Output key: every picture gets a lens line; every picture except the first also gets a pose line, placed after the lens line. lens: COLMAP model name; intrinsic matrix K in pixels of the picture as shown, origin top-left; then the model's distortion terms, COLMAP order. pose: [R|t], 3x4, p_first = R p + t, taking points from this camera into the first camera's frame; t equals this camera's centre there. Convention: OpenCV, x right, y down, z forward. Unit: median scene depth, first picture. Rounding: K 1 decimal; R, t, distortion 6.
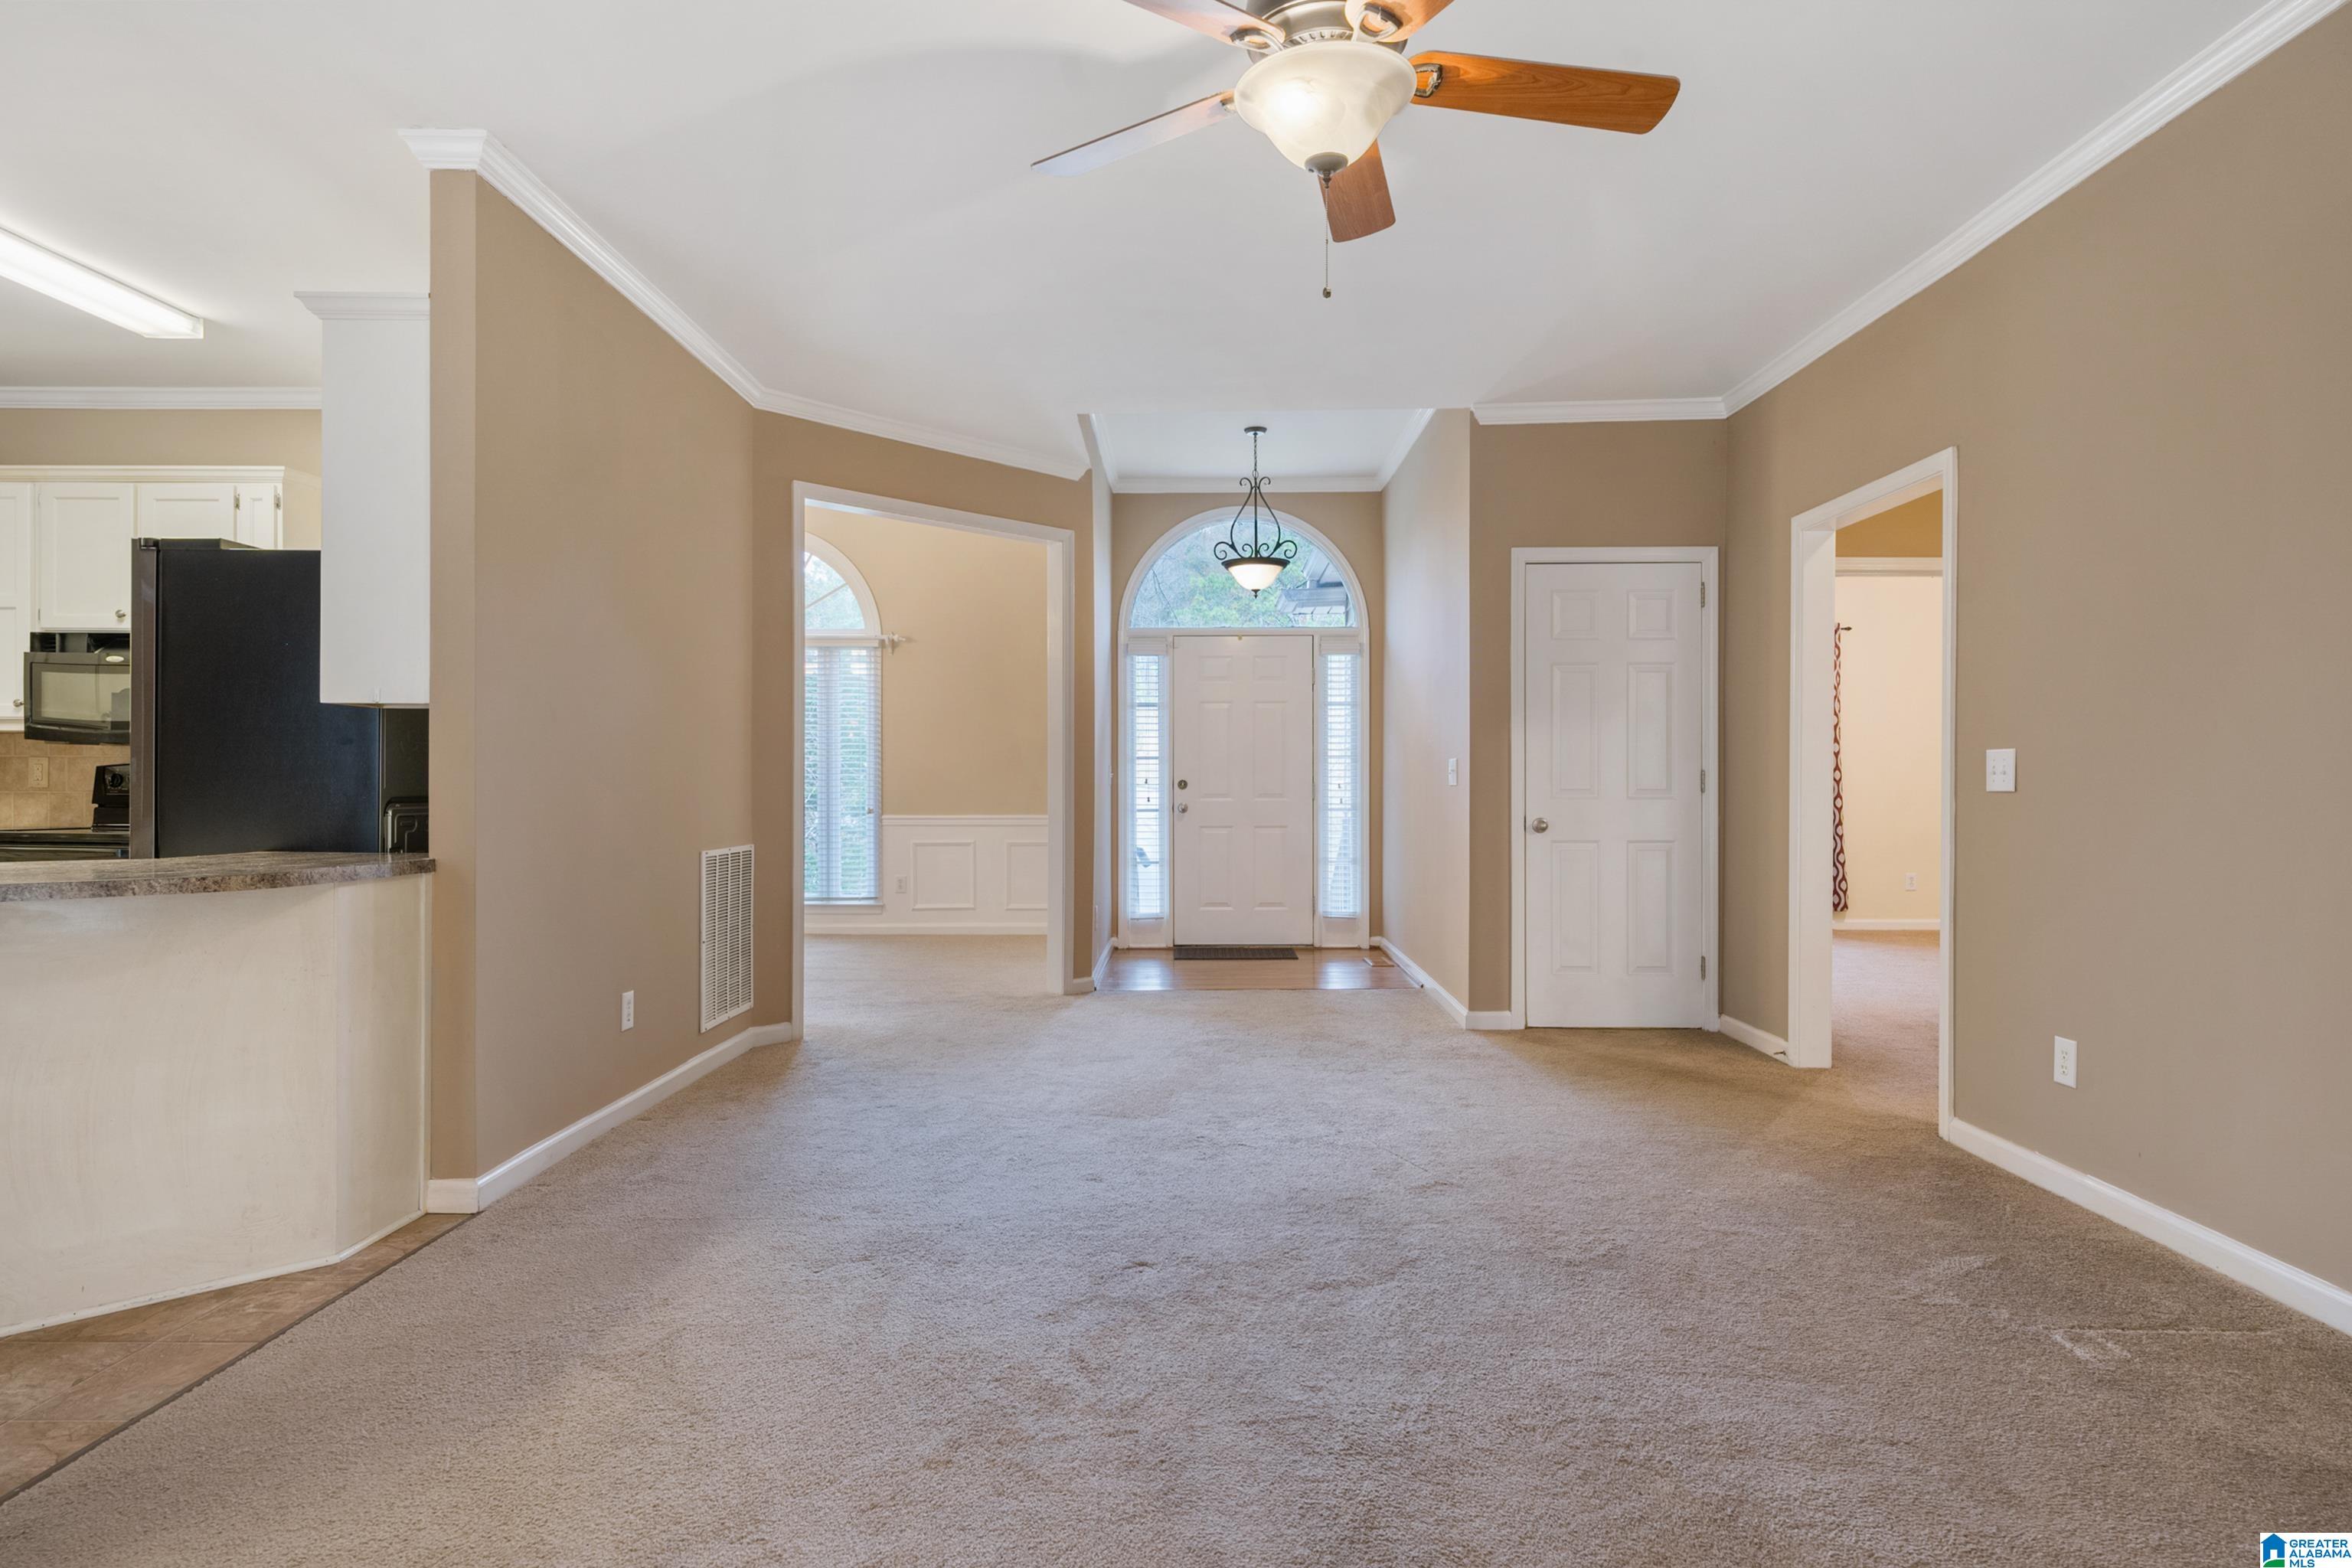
lens RADIAL K [[1285.0, 0, 1176.0], [0, 1285.0, 784.0], [0, 0, 1]] dist [0.001608, 0.000595]
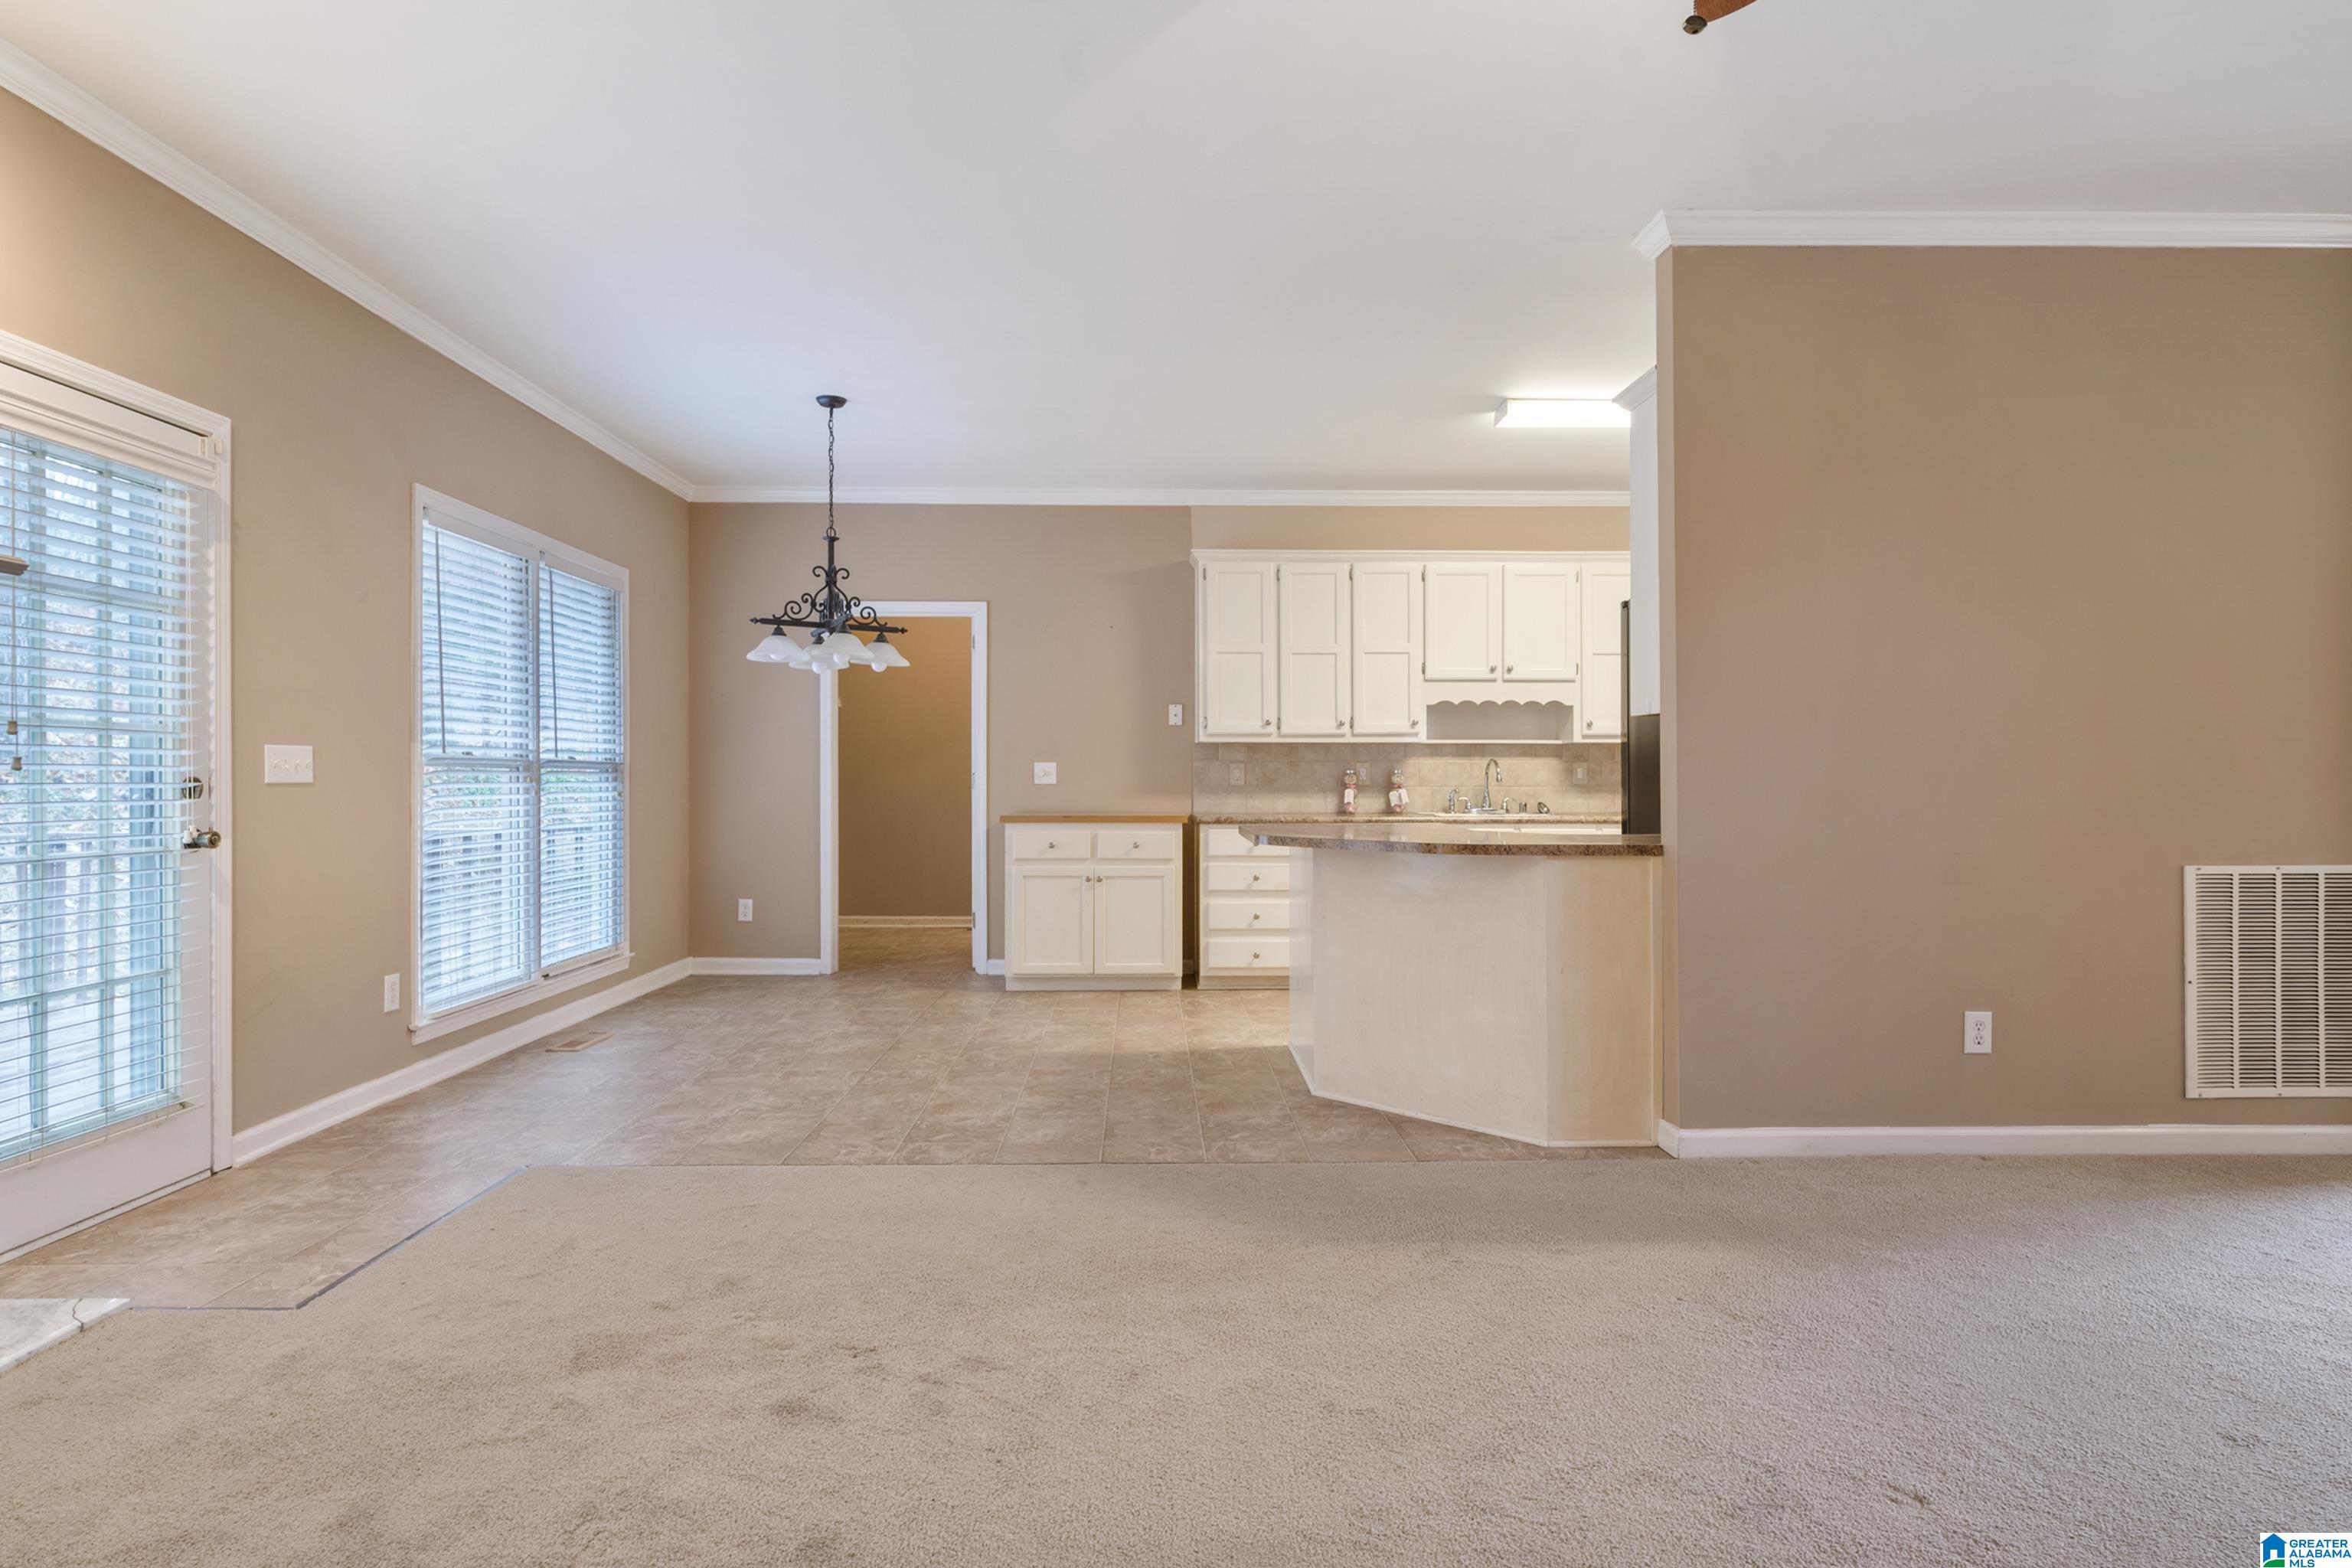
lens RADIAL K [[1229.9, 0, 1174.7], [0, 1229.9, 772.0], [0, 0, 1]] dist [-0.000085, 0.000048]
pose [[0.032253, -0.009015, -0.999439, 0.322195], [0.000691, 0.999959, -0.008997, 0.001053], [0.999479, -0.000401, 0.032258, 0.317690]]
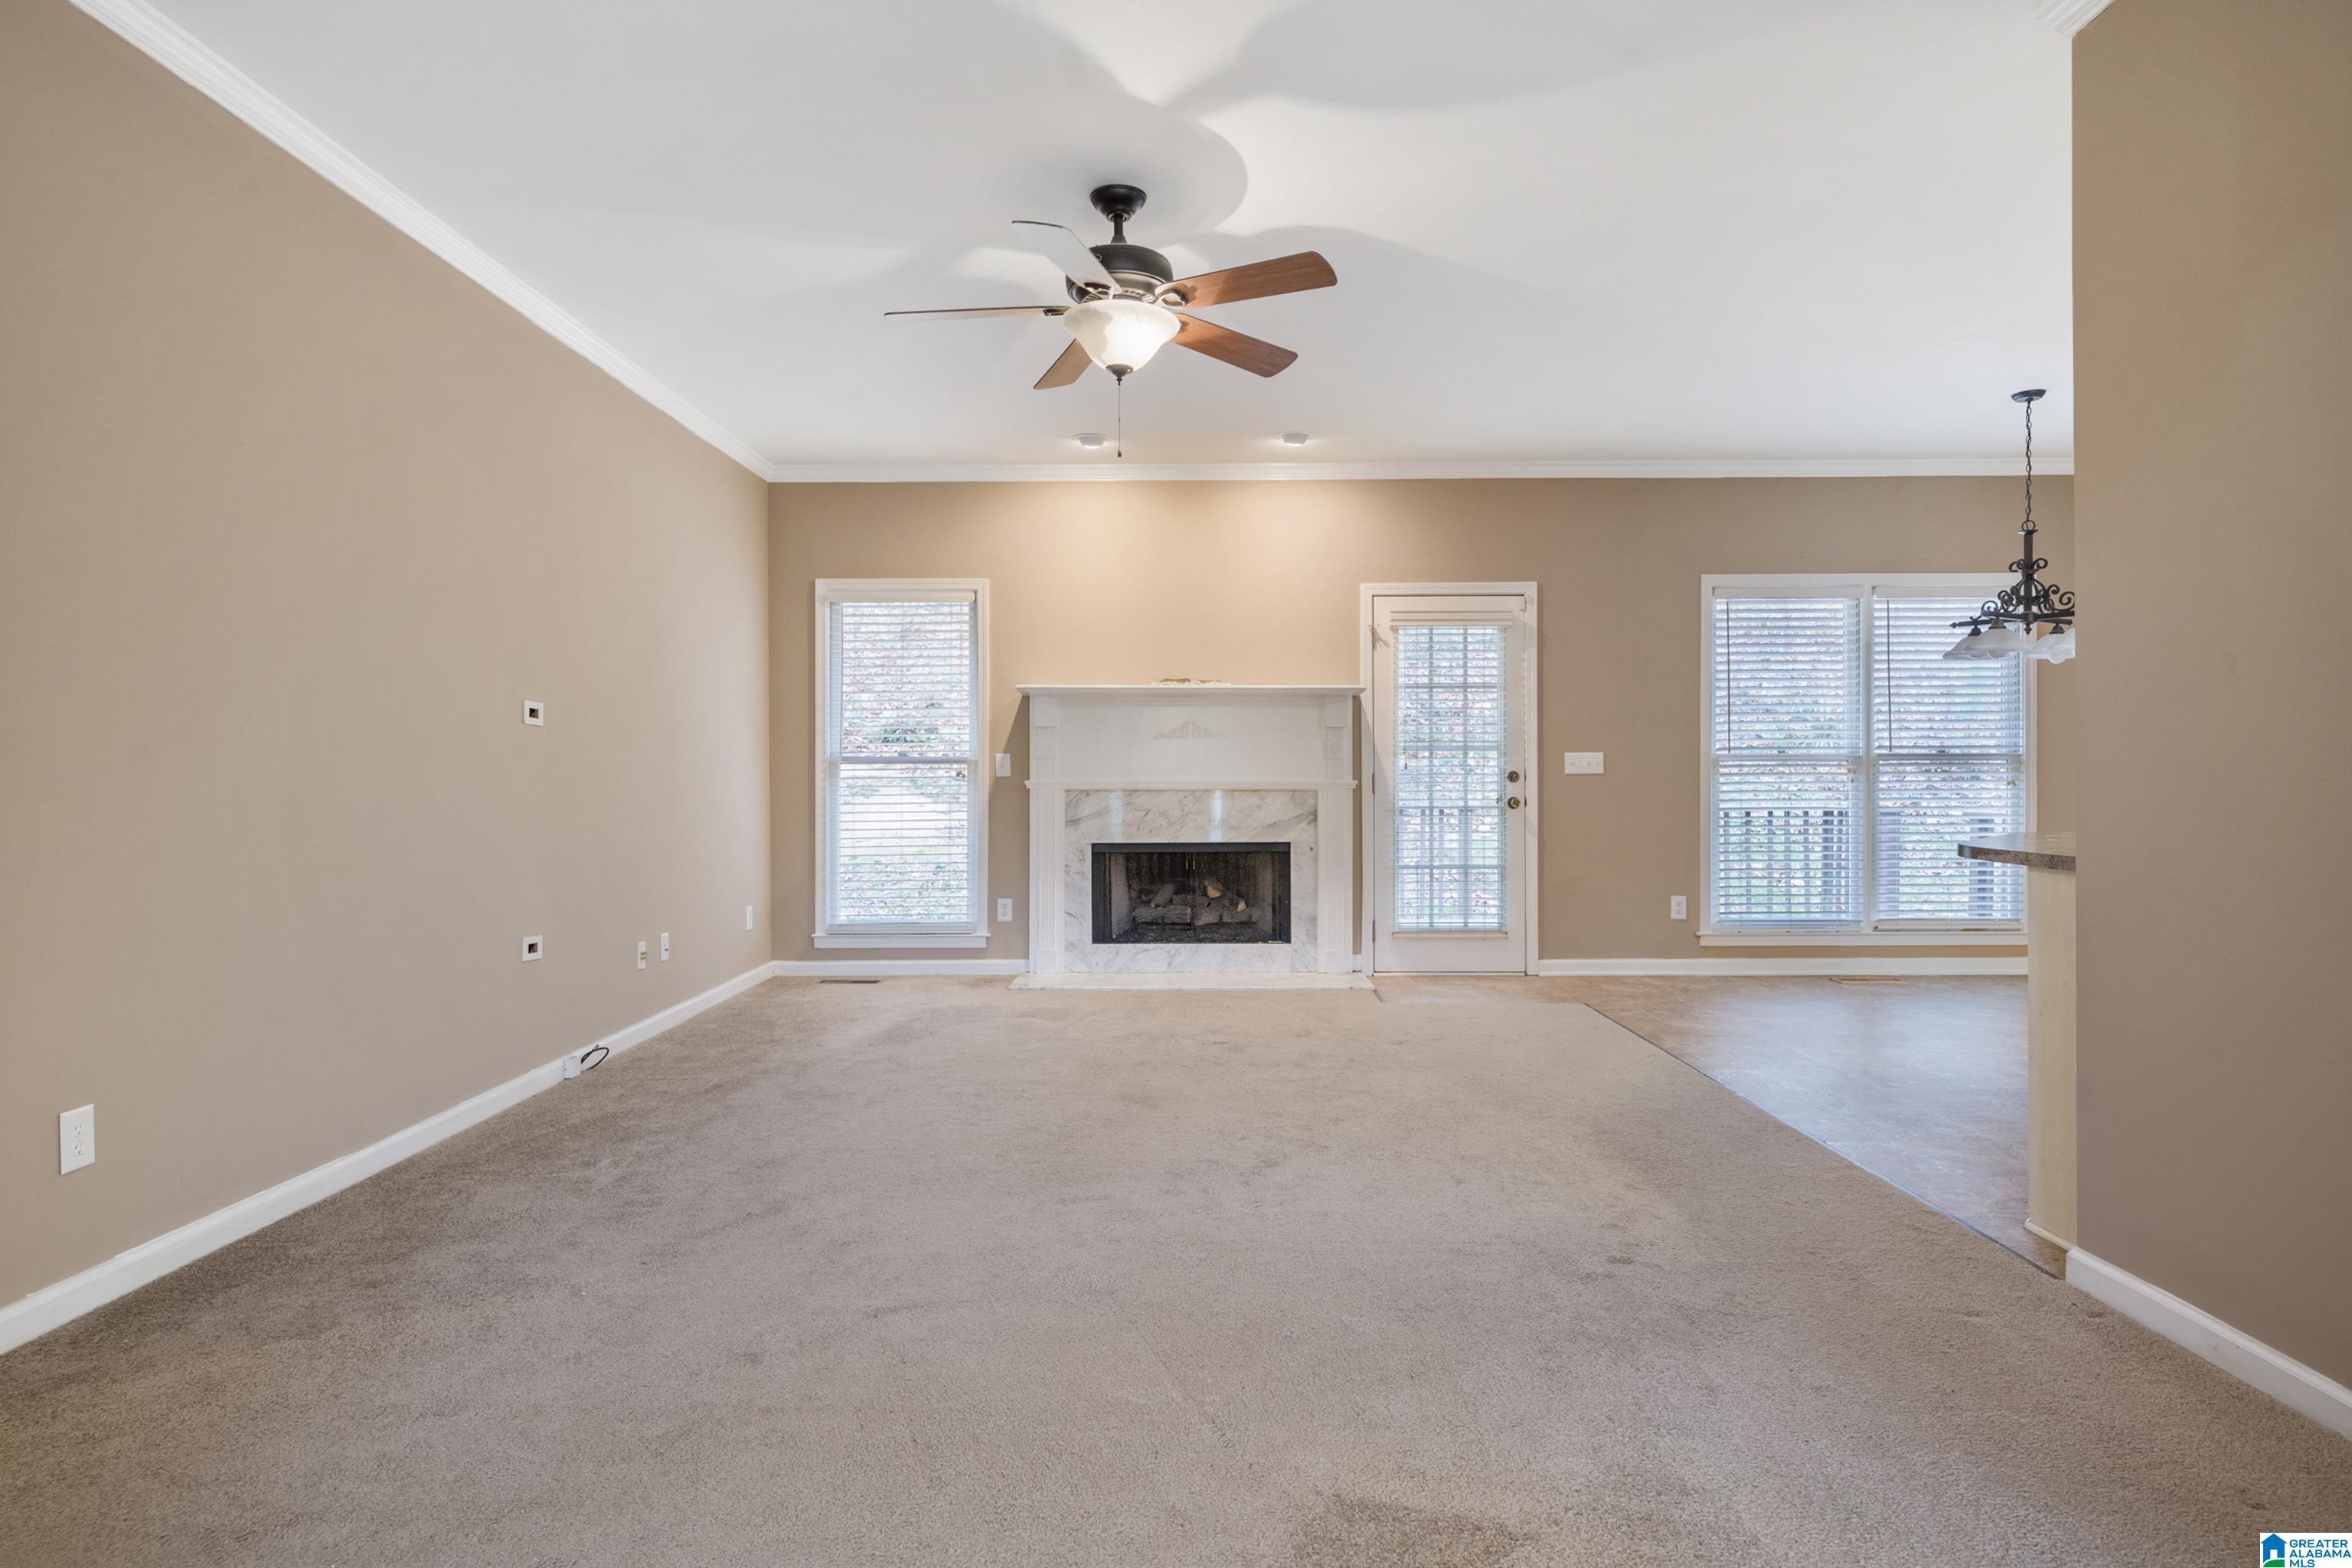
lens RADIAL K [[1258.4, 0, 1176.0], [0, 1258.4, 784.0], [0, 0, 1]] dist [0.000446, 0.000083]
pose [[-0.999991, 0.001443, -0.004014, 0.028059], [0.001417, 0.999977, 0.006585, 0.002226], [0.004023, 0.006579, -0.999970, 1.093974]]
